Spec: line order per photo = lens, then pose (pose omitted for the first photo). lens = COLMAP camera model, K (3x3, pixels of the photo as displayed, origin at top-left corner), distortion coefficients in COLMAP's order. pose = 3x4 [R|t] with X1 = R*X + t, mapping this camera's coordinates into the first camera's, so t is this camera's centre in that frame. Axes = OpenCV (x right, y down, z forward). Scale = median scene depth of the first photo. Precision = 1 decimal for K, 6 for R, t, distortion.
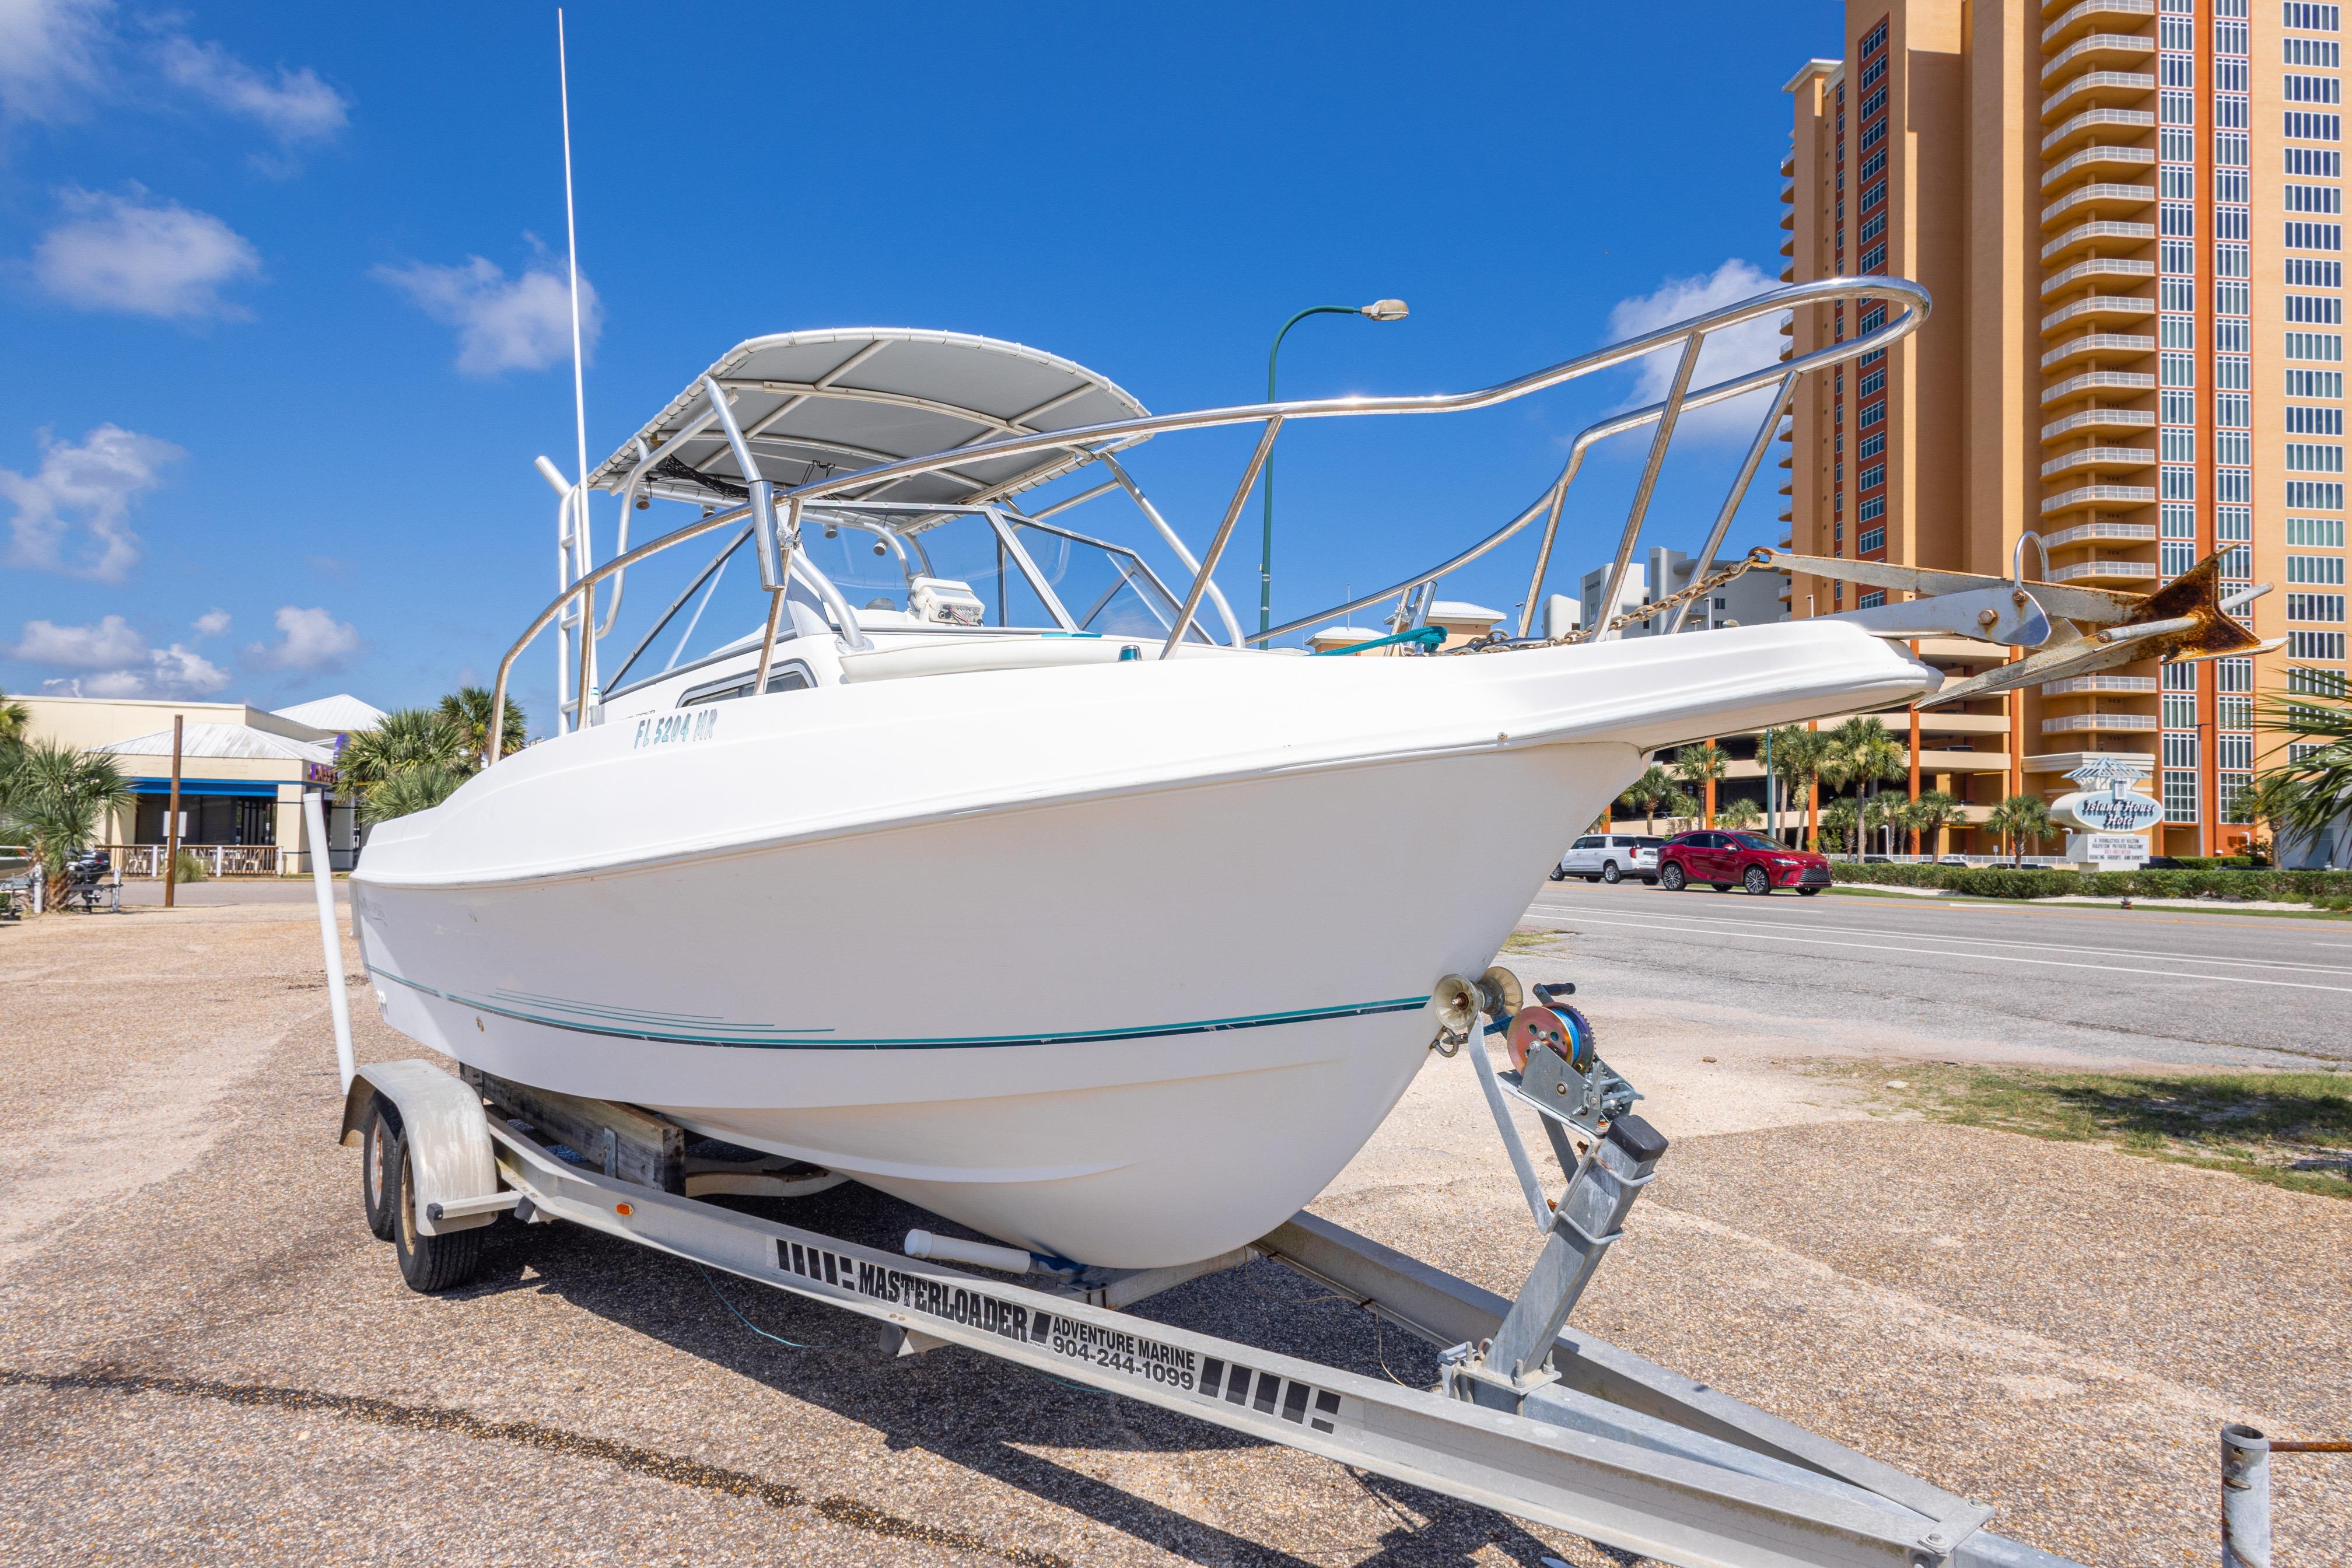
lens RADIAL K [[1351.6, 0, 1170.3], [0, 1351.6, 784.9], [0, 0, 1]] dist [0.011568, -0.004288]
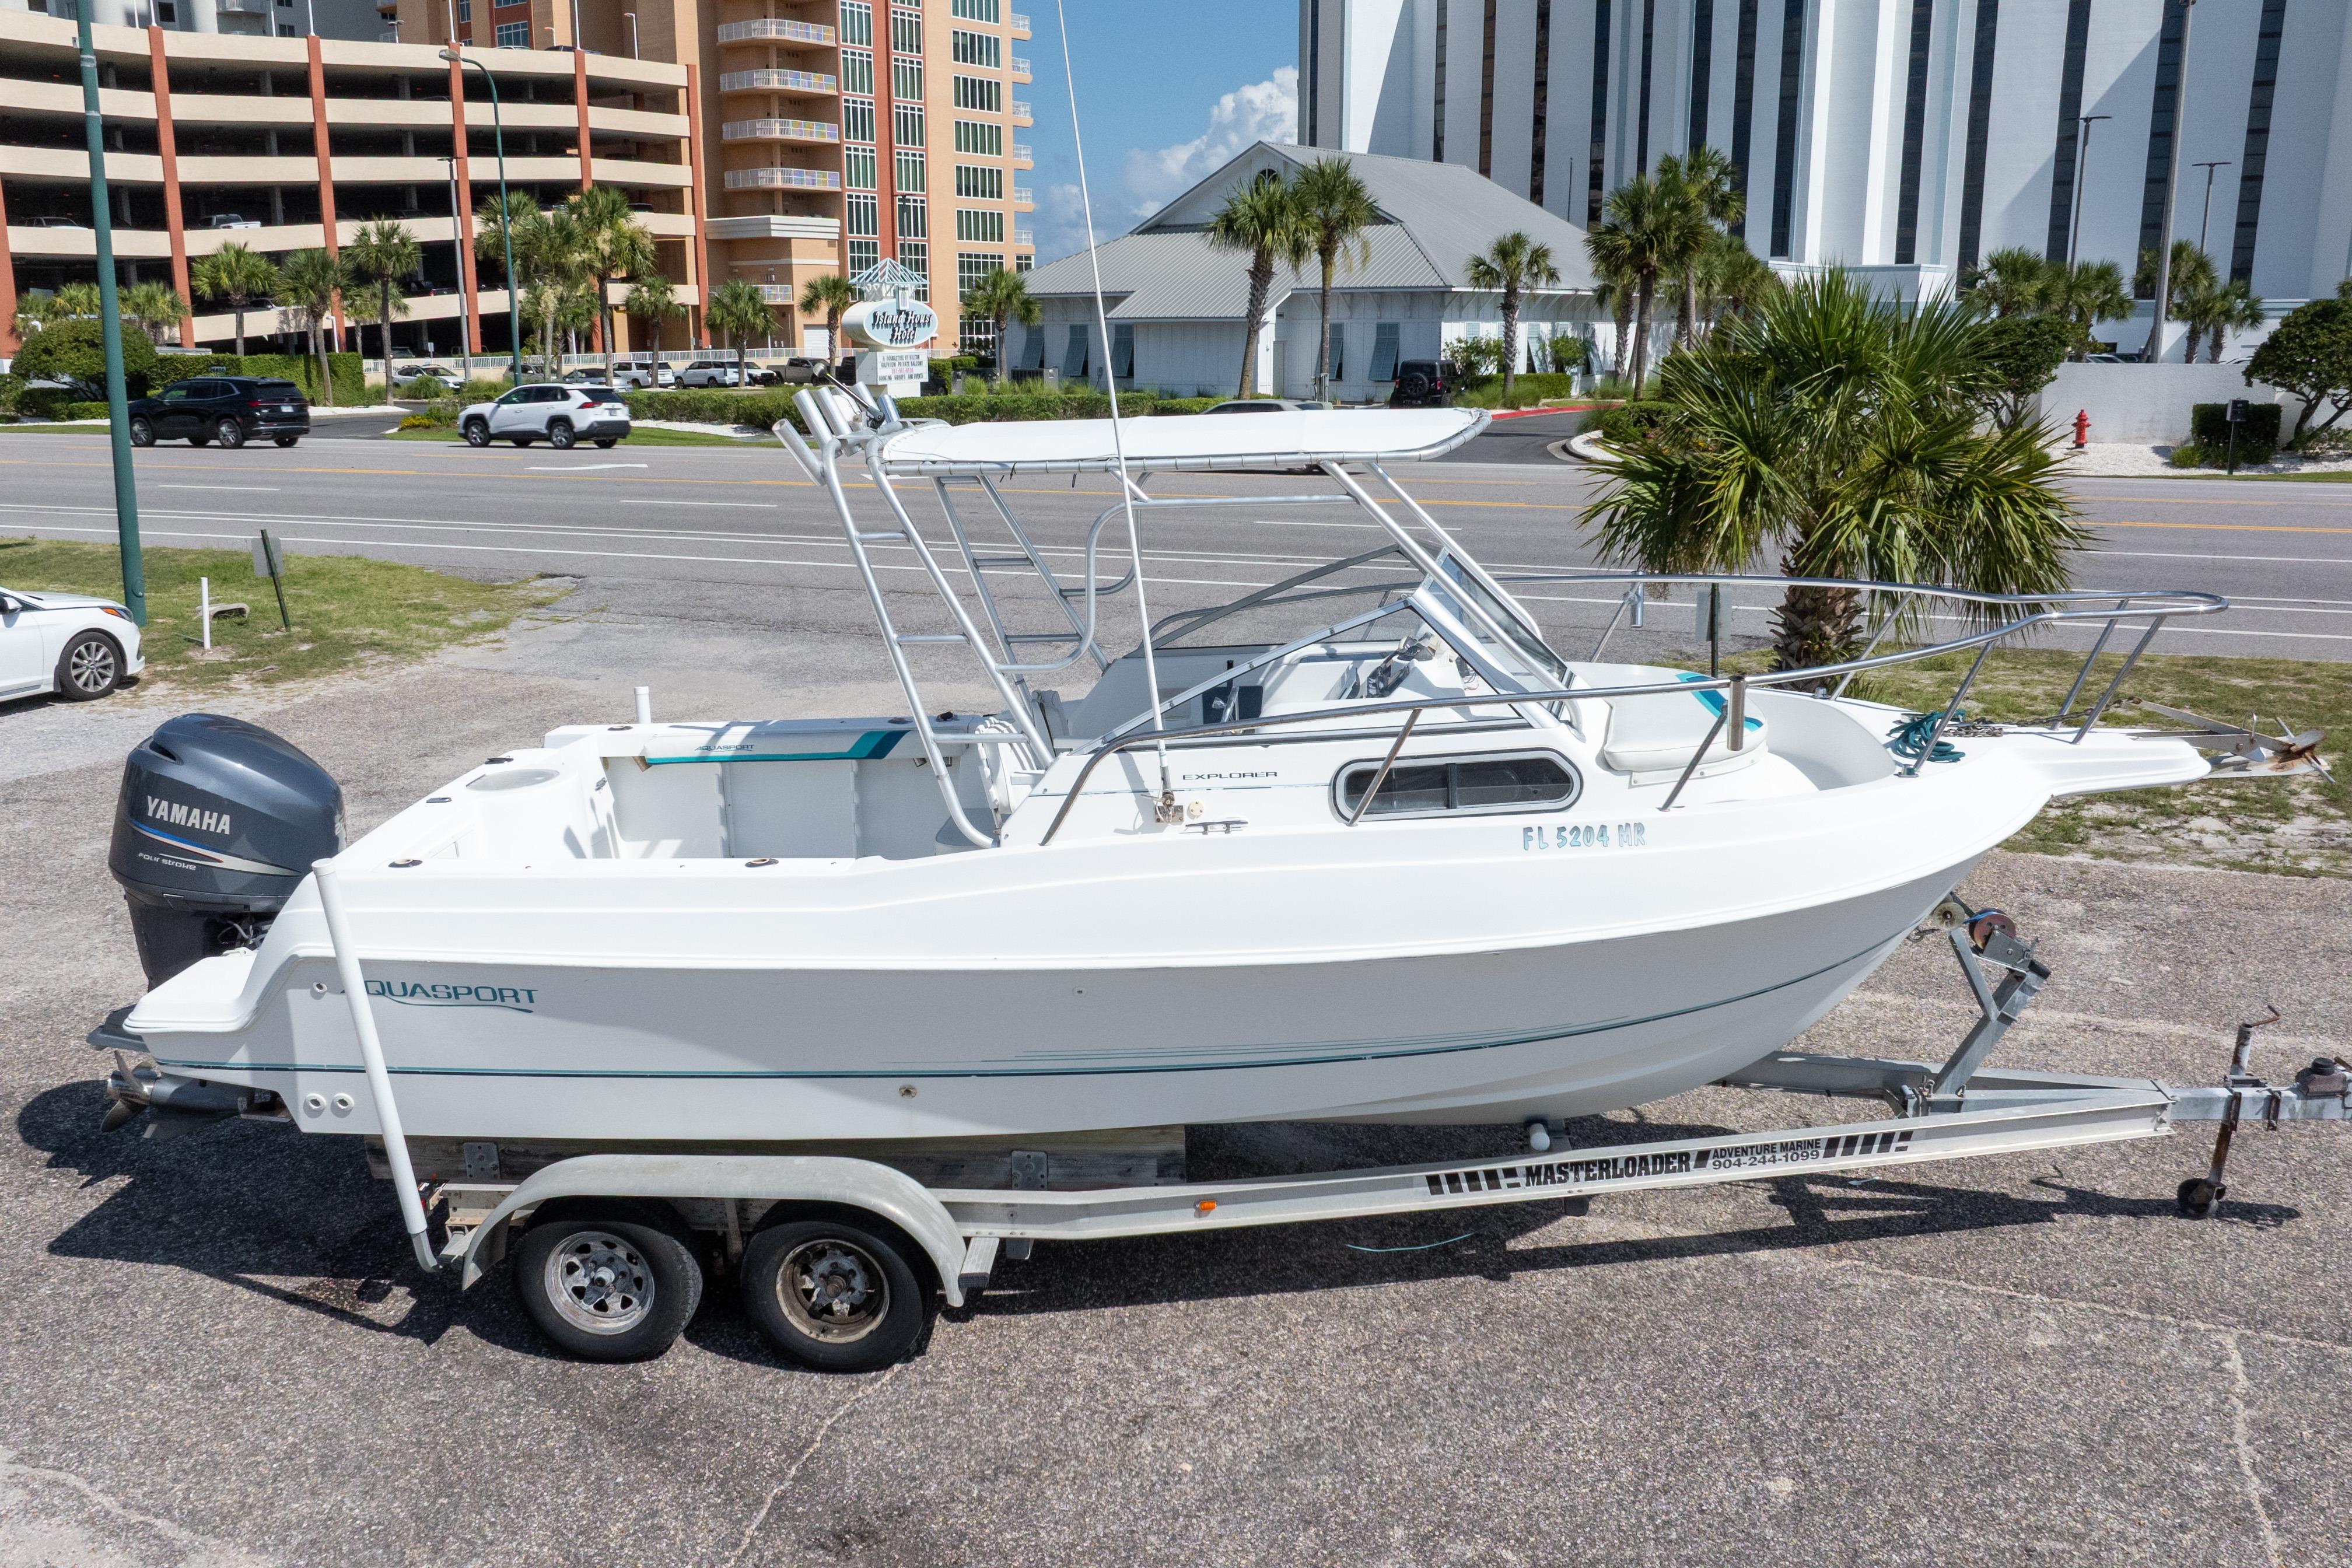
lens RADIAL K [[1916.7, 0, 1182.7], [0, 1916.7, 785.3], [0, 0, 1]] dist [-0.022645, -0.007866]
pose [[0.687550, -0.183734, 0.702507, -0.374497], [-0.017102, 0.963093, 0.268626, -0.112446], [-0.725936, -0.196708, 0.659032, 0.014113]]
